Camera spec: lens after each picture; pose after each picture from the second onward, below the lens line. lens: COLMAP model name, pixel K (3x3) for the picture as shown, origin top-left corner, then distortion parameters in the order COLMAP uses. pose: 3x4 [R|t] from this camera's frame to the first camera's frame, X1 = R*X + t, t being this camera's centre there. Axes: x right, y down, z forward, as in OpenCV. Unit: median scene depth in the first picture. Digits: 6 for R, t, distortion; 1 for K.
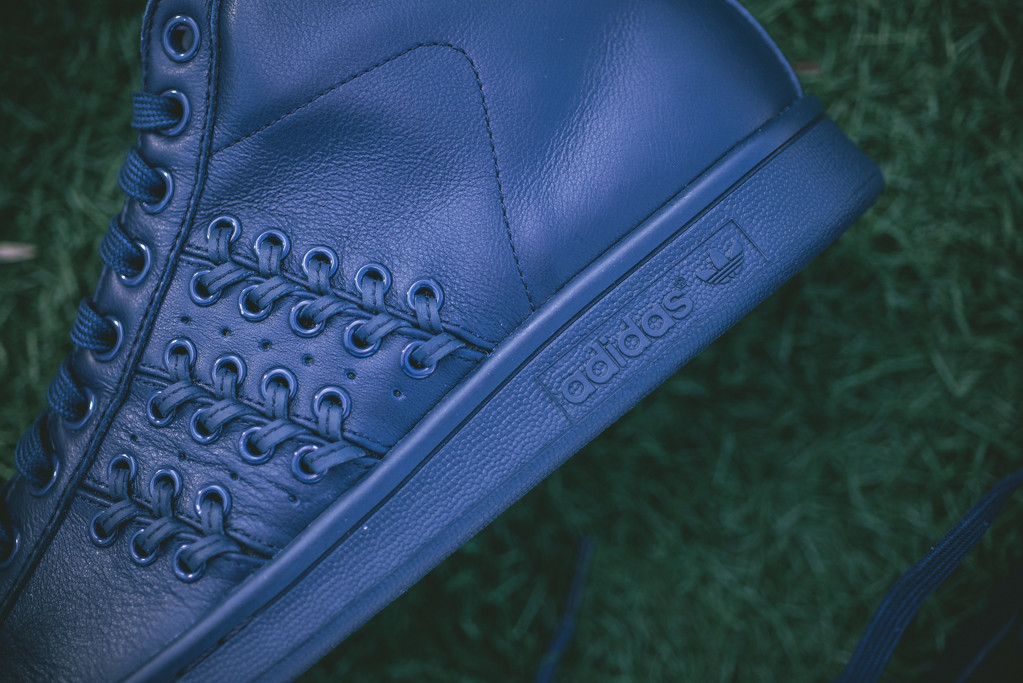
lens RADIAL K [[1955.7, 0, 504.4], [0, 1955.7, 337.7], [0, 0, 1]] dist [0.036097, 0.000000]
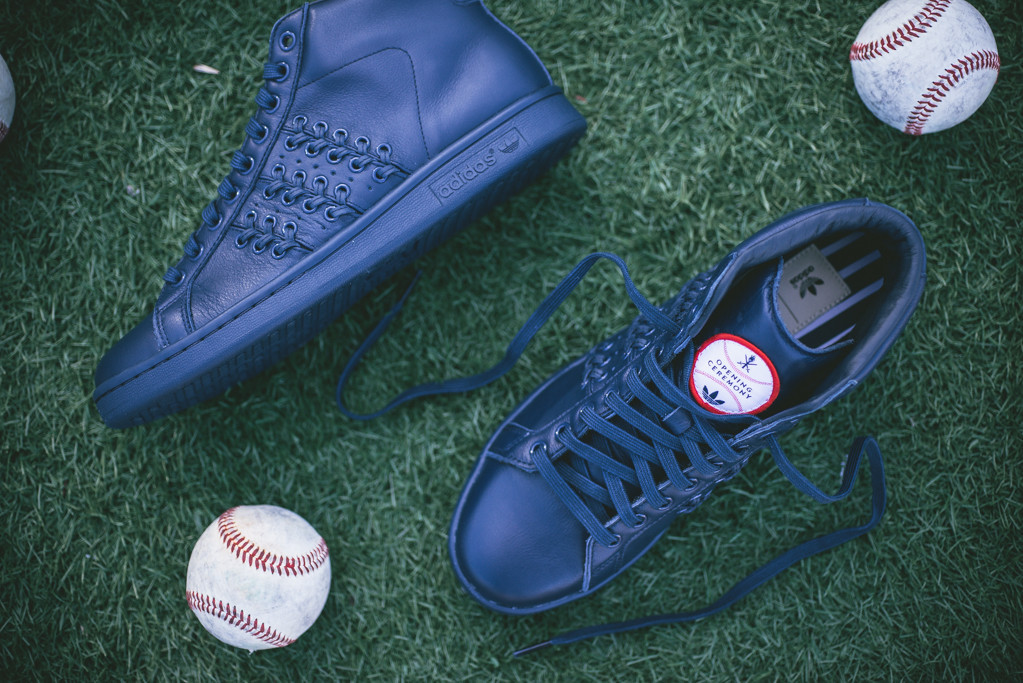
lens RADIAL K [[1955.7, 0, 515.5], [0, 1955.7, 343.8], [0, 0, 1]] dist [0.036097, 0.000000]
pose [[0.998255, 0.056713, 0.016437, 0.092769], [-0.054508, 0.992128, -0.112740, 0.470243], [-0.022702, 0.111647, 0.993489, -1.336775]]
